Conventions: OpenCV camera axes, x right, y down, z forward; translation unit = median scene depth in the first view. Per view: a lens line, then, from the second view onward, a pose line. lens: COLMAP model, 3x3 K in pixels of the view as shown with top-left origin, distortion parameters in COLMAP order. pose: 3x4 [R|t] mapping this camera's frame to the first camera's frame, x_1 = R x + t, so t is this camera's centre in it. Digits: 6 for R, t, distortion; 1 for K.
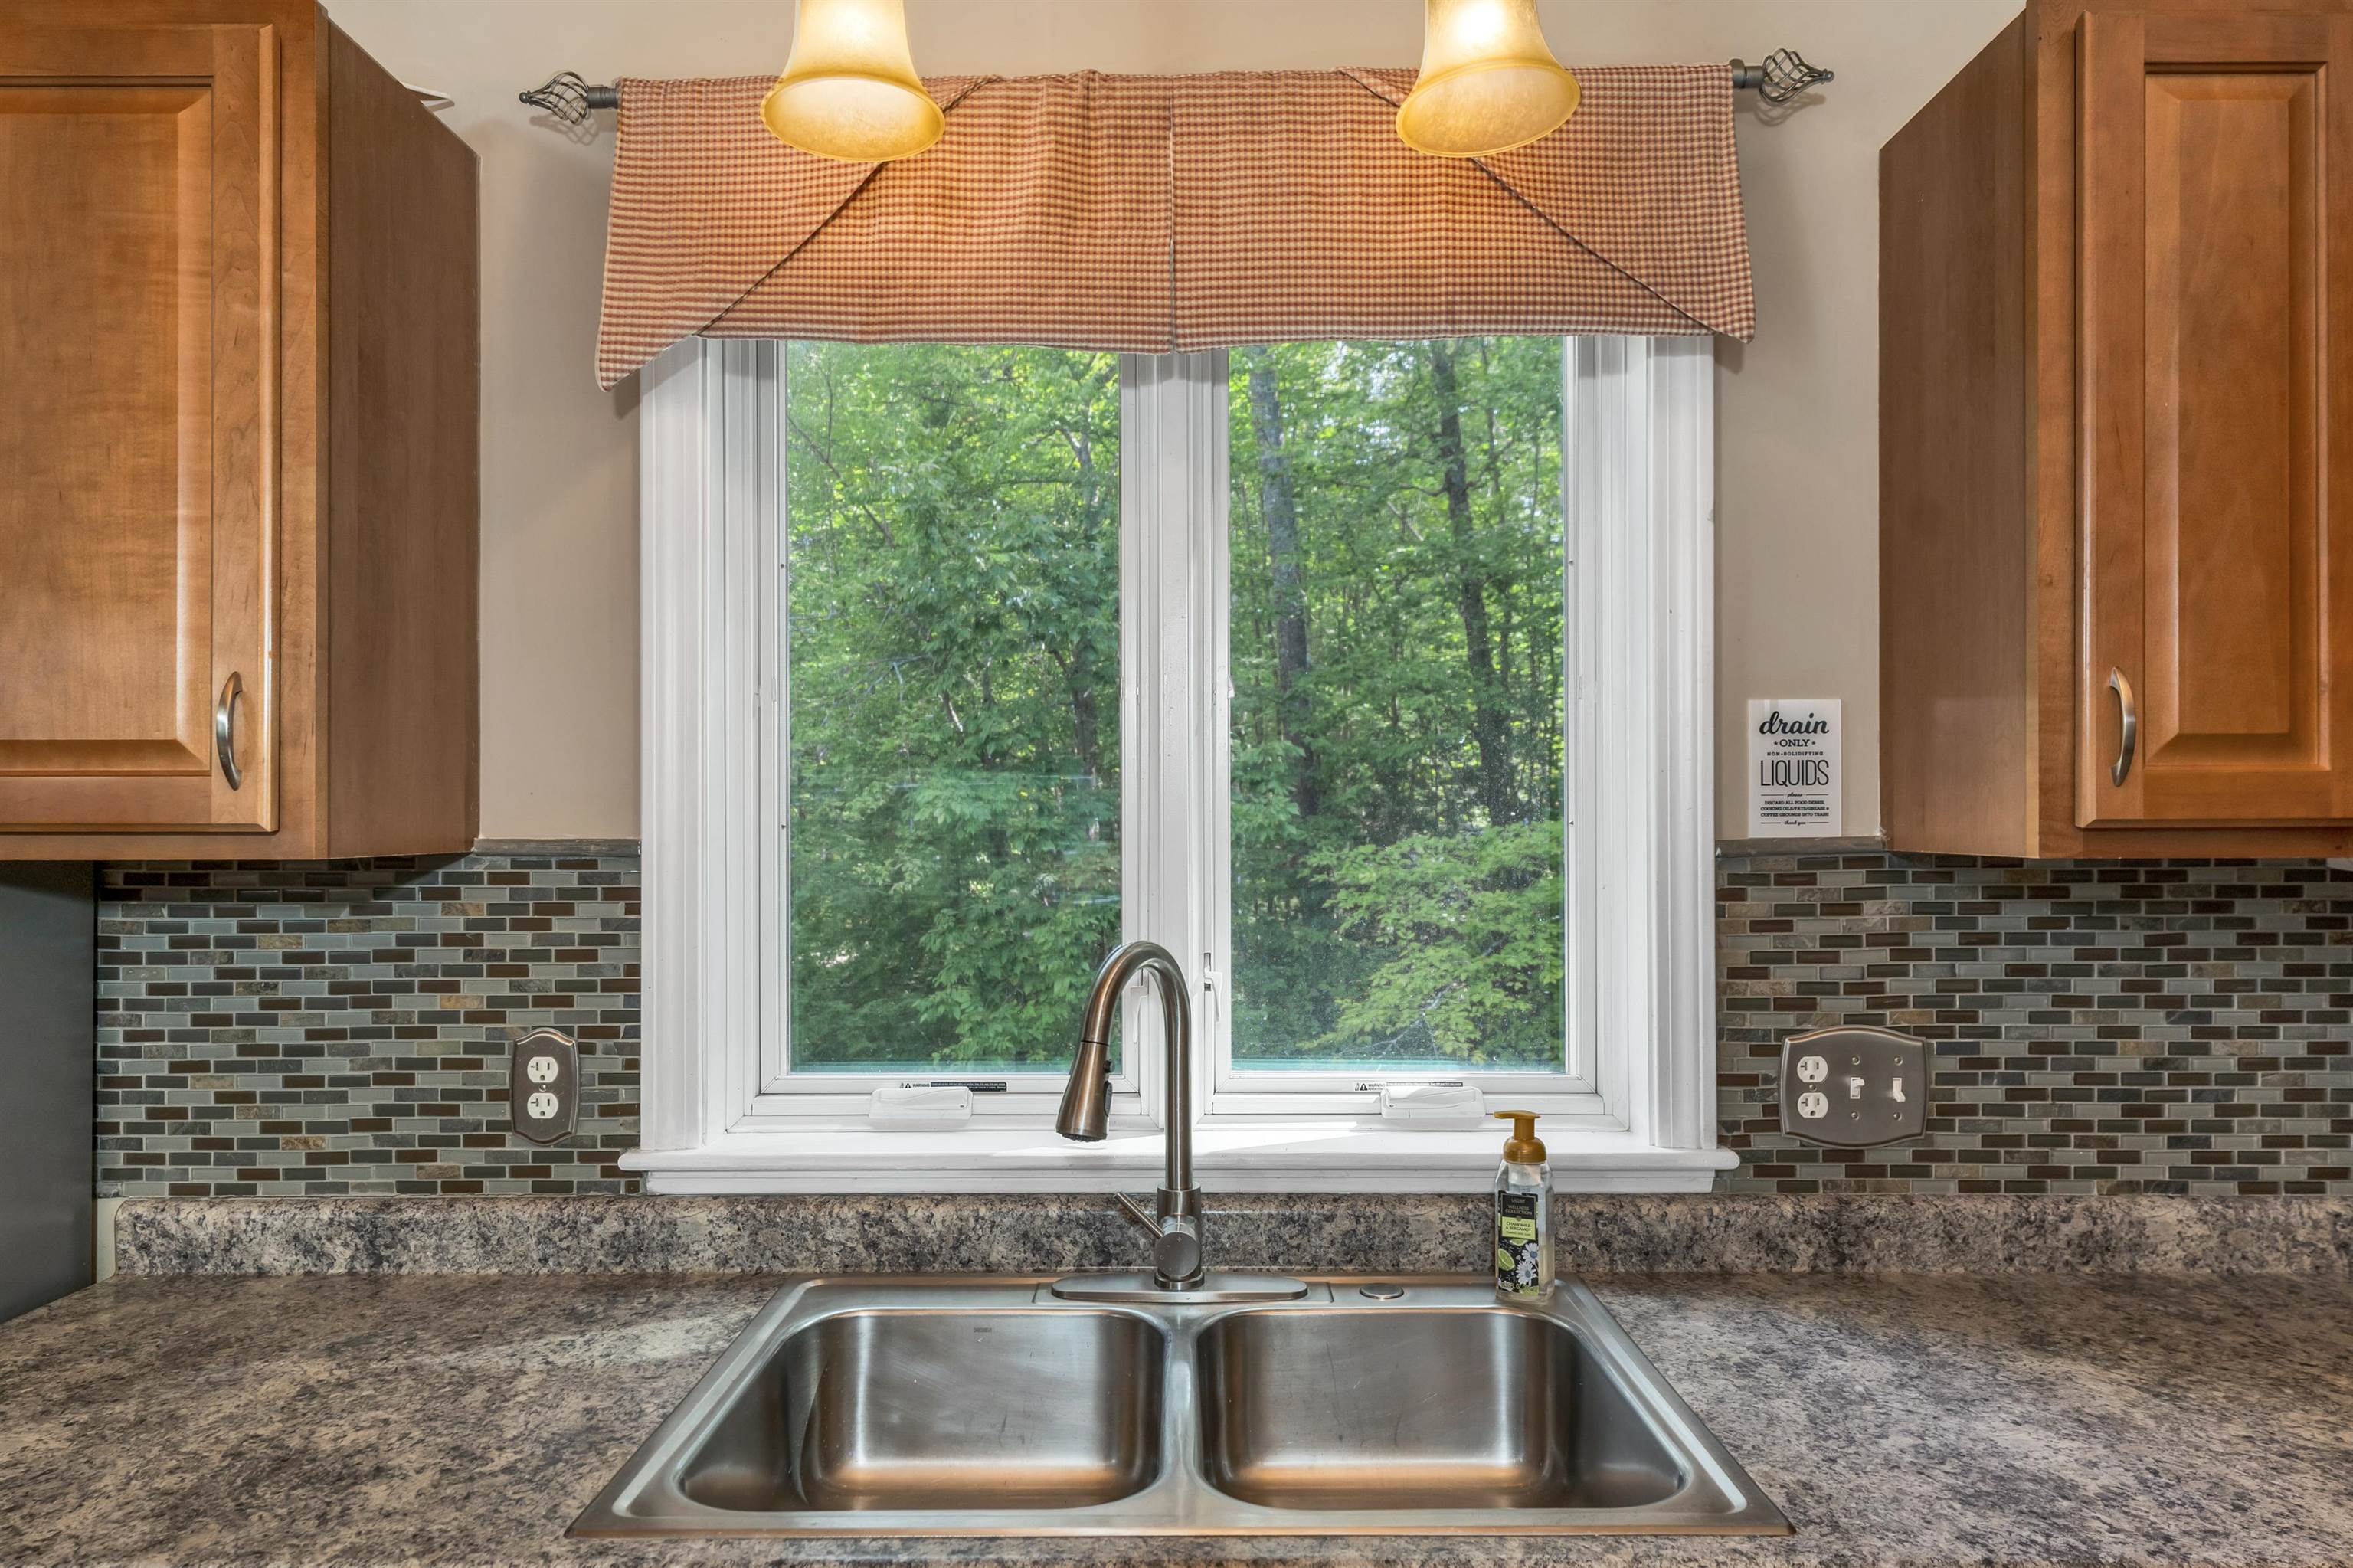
lens RADIAL K [[1531.7, 0, 1181.3], [0, 1531.7, 786.0], [0, 0, 1]] dist [0.004771, 0.001040]
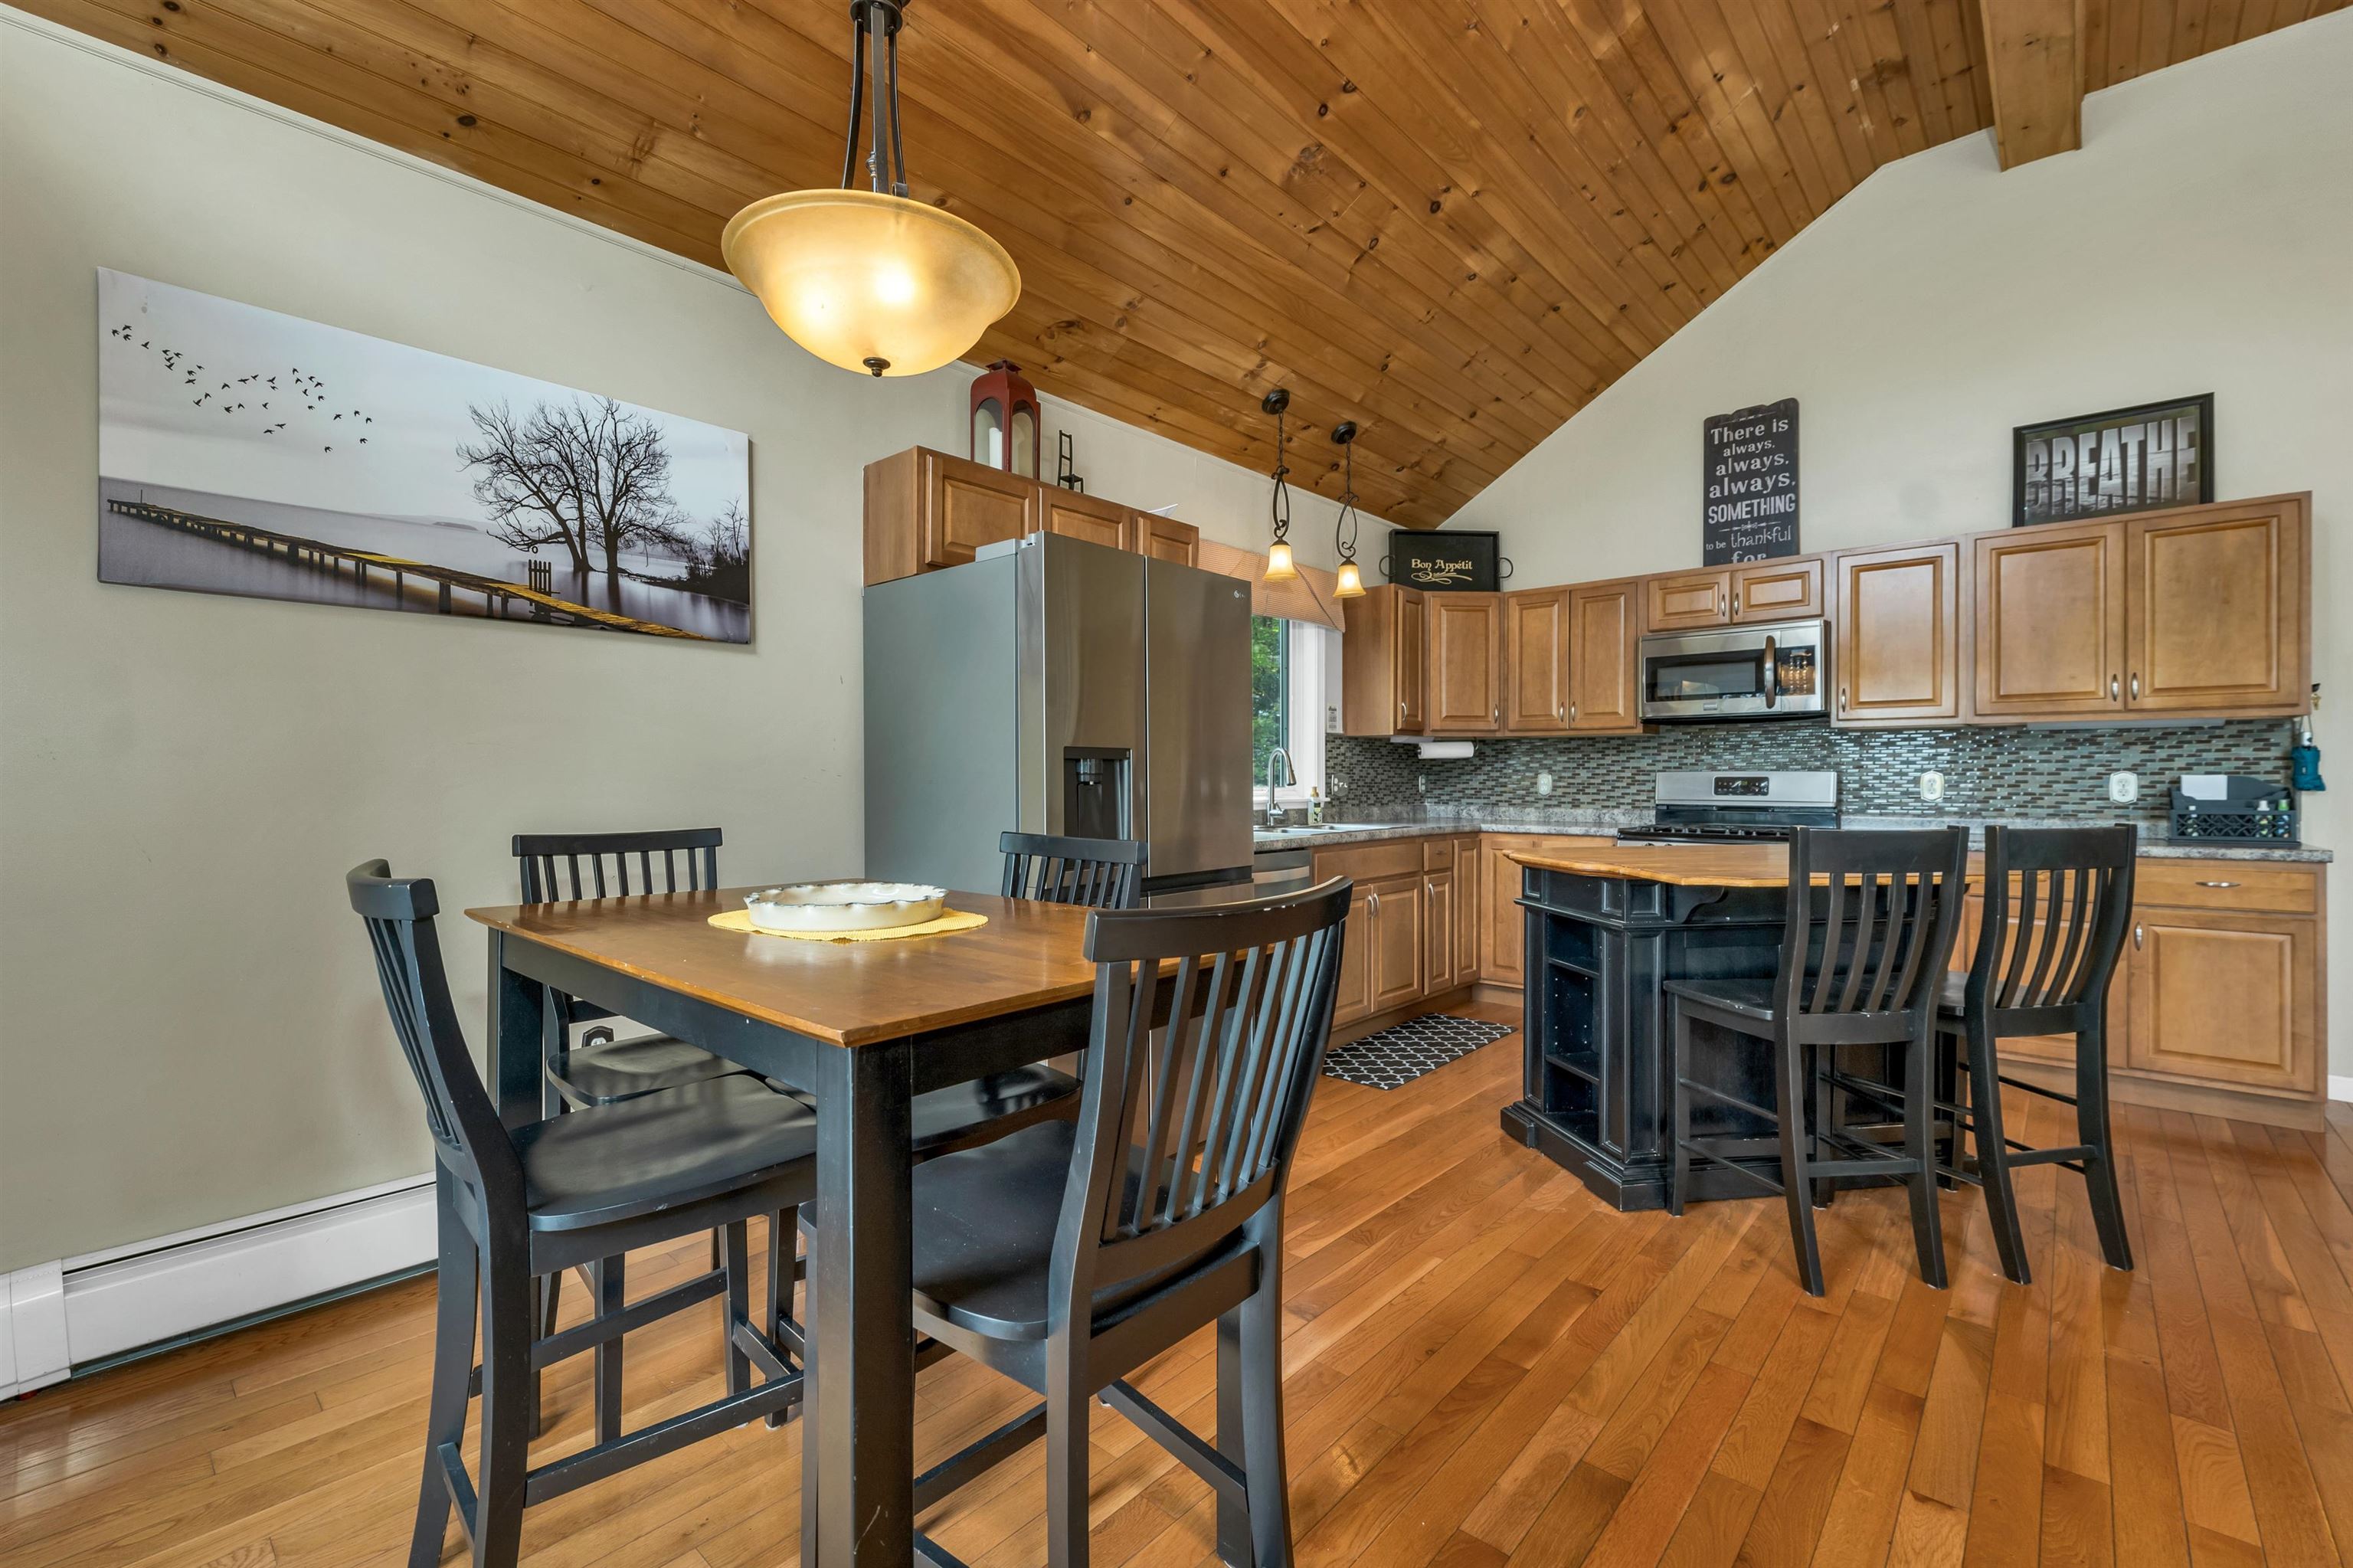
lens RADIAL K [[1051.4, 0, 1168.9], [0, 1051.4, 780.6], [0, 0, 1]] dist [0.003563, -0.000108]
pose [[0.656874, 0.002179, 0.753997, -2.400380], [-0.004439, 0.999990, 0.000978, 0.182388], [-0.753987, -0.003989, 0.656877, -0.761740]]
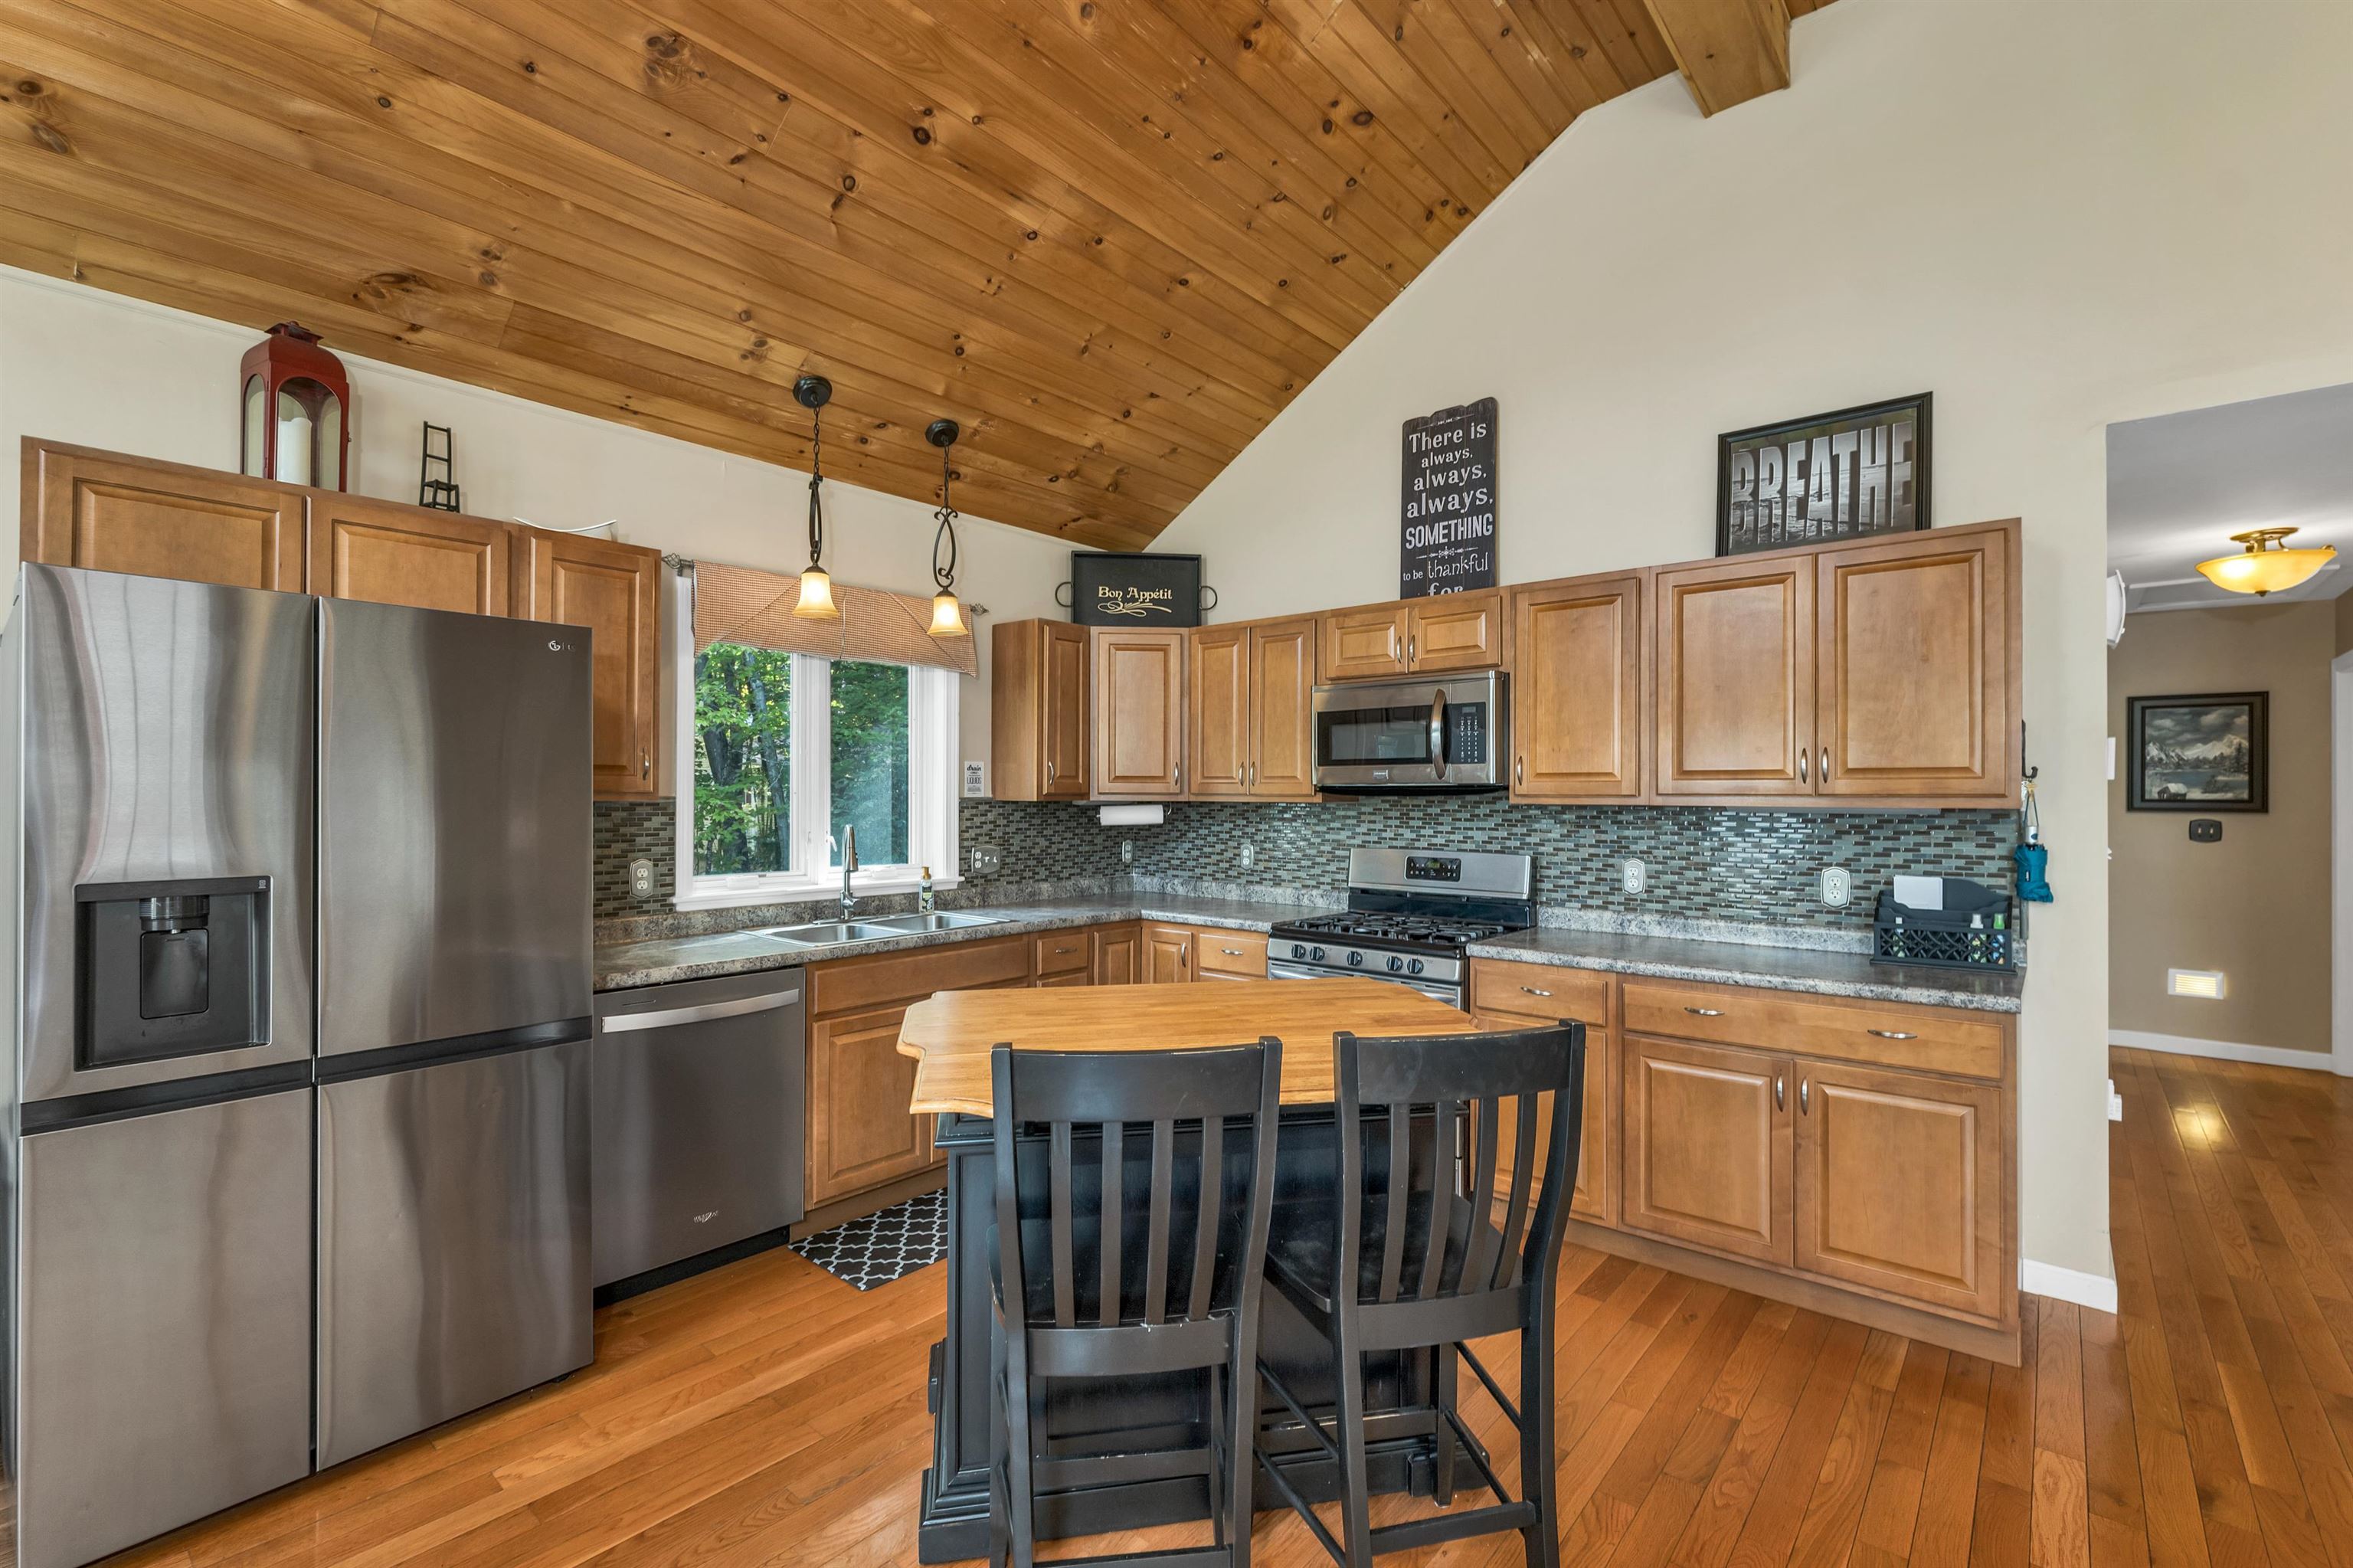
lens RADIAL K [[1067.1, 0, 1187.9], [0, 1067.1, 792.1], [0, 0, 1]] dist [-0.000517, -0.000838]
pose [[0.639870, 0.006721, 0.768454, -1.354718], [-0.006850, 0.999972, -0.003042, 0.026467], [-0.768453, -0.003317, 0.639898, -1.173140]]
